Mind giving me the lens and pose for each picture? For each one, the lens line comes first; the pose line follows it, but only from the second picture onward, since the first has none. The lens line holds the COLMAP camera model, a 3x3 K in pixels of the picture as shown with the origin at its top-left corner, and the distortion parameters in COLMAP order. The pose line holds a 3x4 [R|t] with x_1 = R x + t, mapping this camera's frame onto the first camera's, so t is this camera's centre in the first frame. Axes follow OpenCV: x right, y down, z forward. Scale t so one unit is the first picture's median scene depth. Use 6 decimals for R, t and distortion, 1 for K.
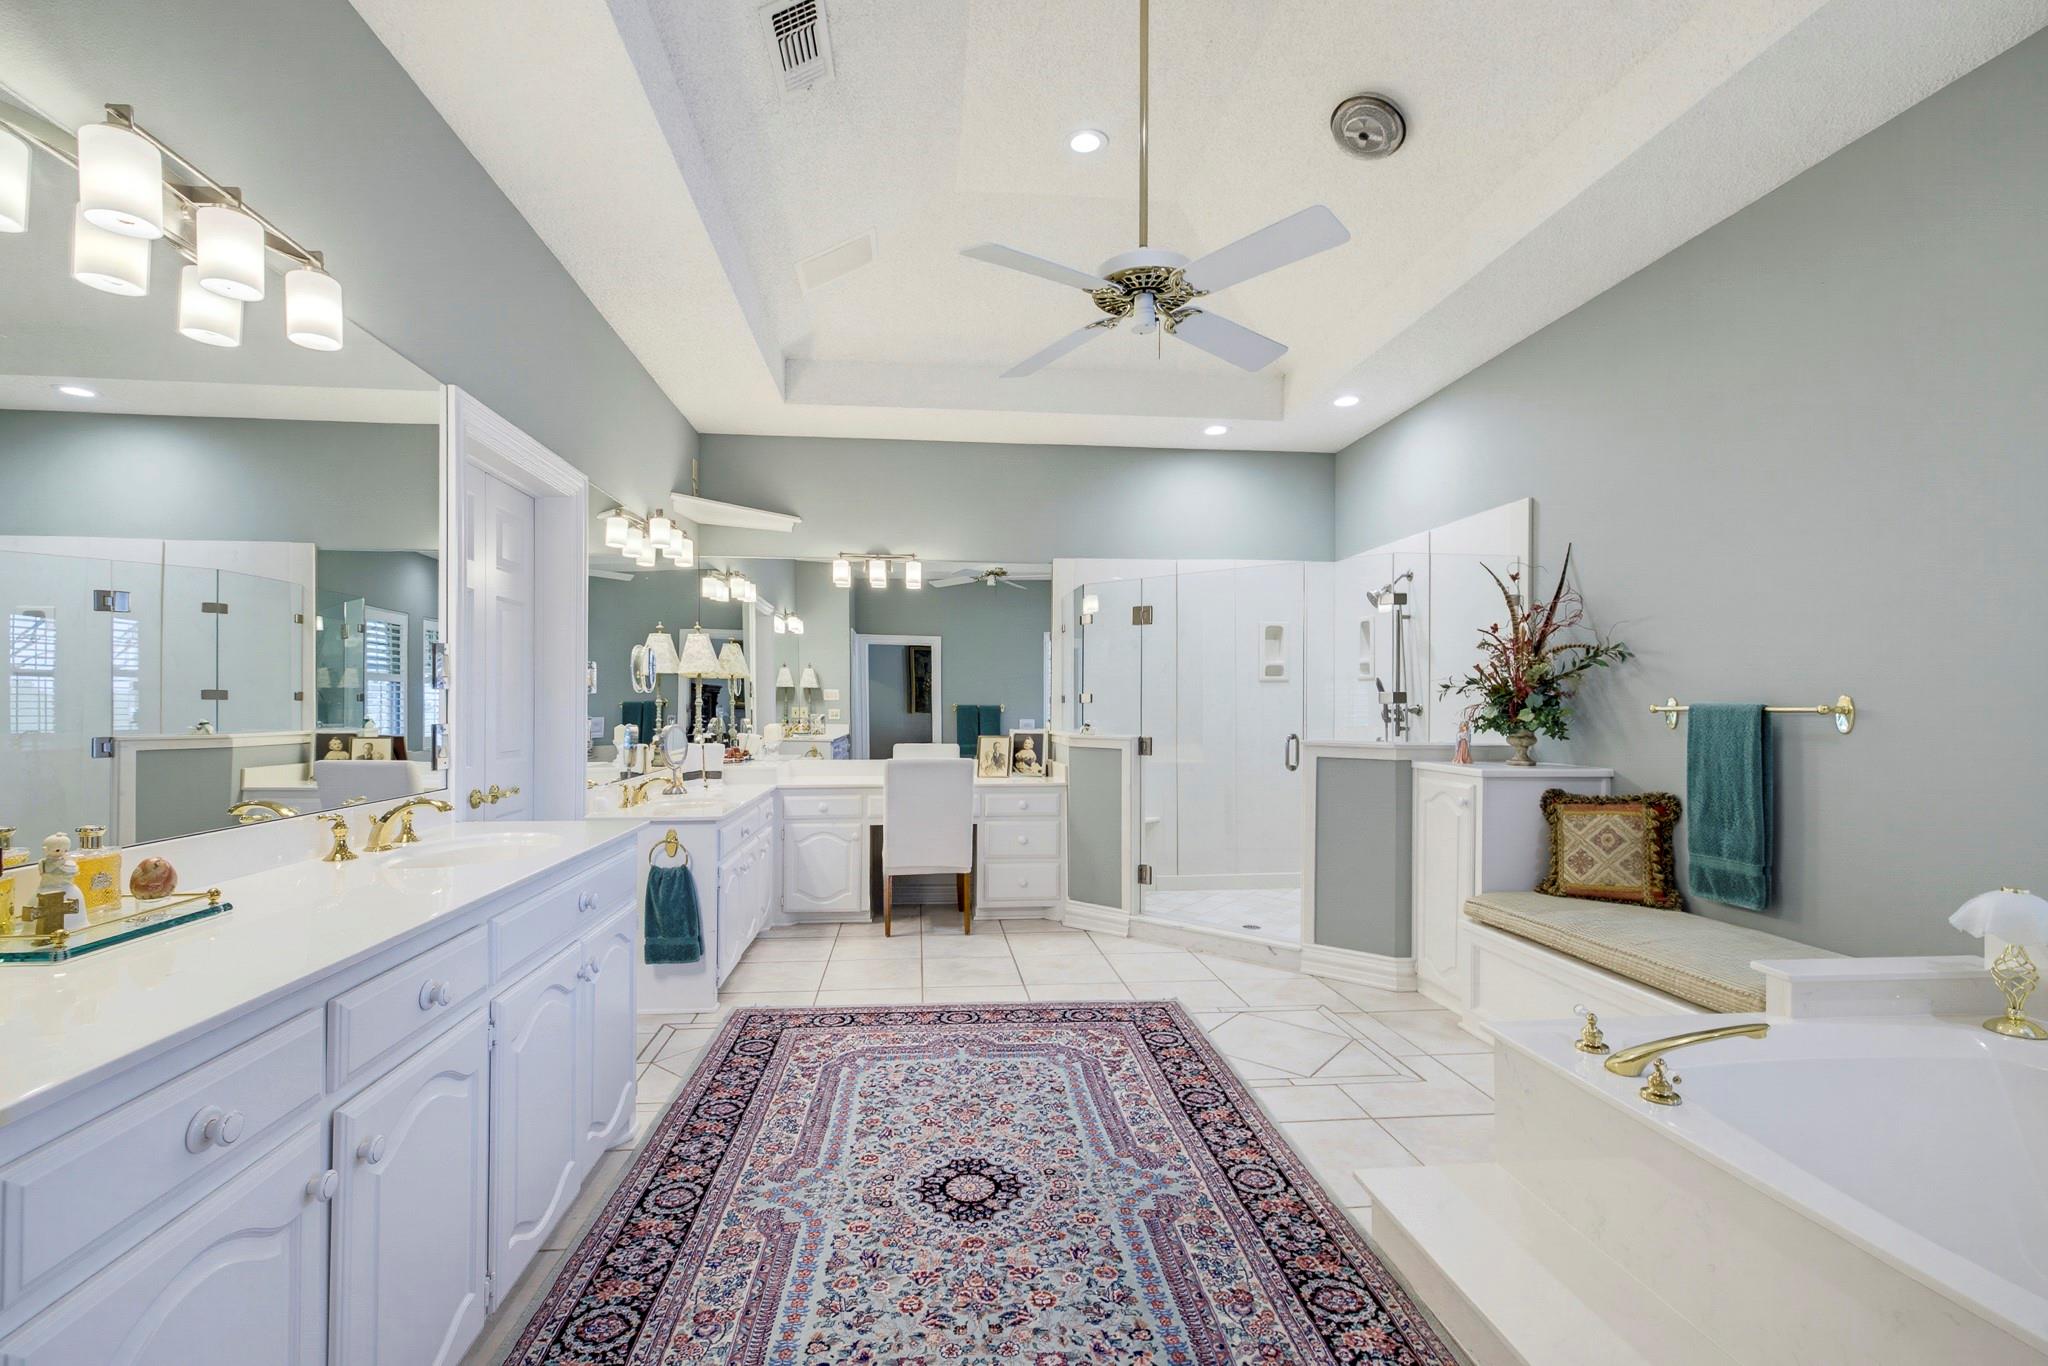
lens RADIAL K [[871.8, 0, 1019.1], [0, 871.8, 695.4], [0, 0, 1]] dist [0.002600, -0.000440]
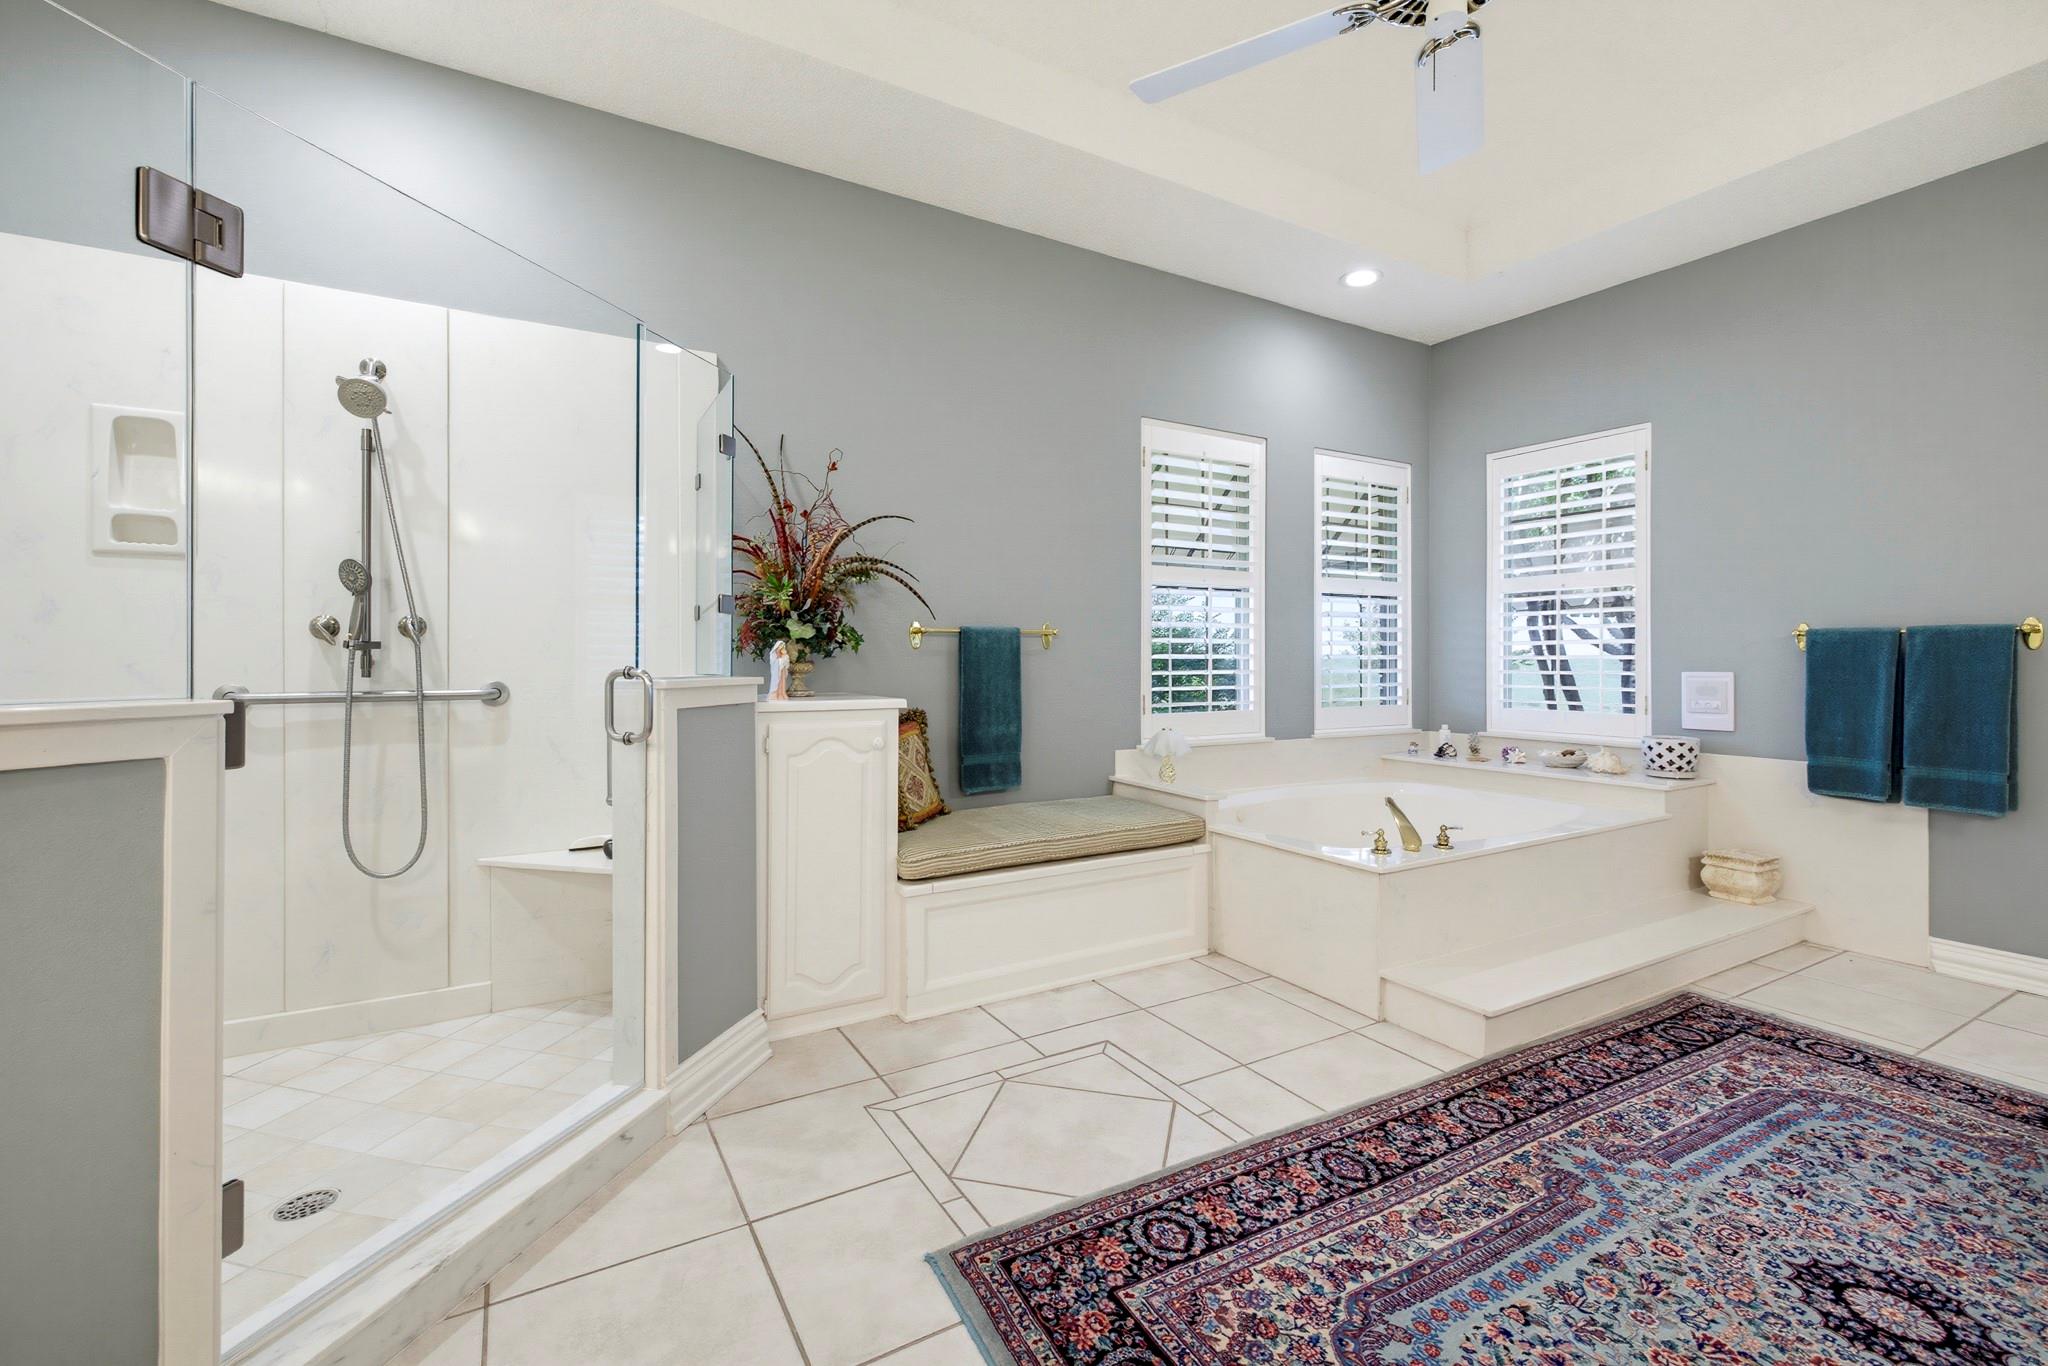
lens RADIAL K [[871.8, 0, 1015.3], [0, 871.8, 666.0], [0, 0, 1]] dist [0.002600, -0.000440]
pose [[-0.393597, -0.013102, 0.919190, -0.349766], [-0.010700, 0.999896, 0.009671, 0.062920], [-0.919221, -0.006028, -0.393697, 1.650563]]
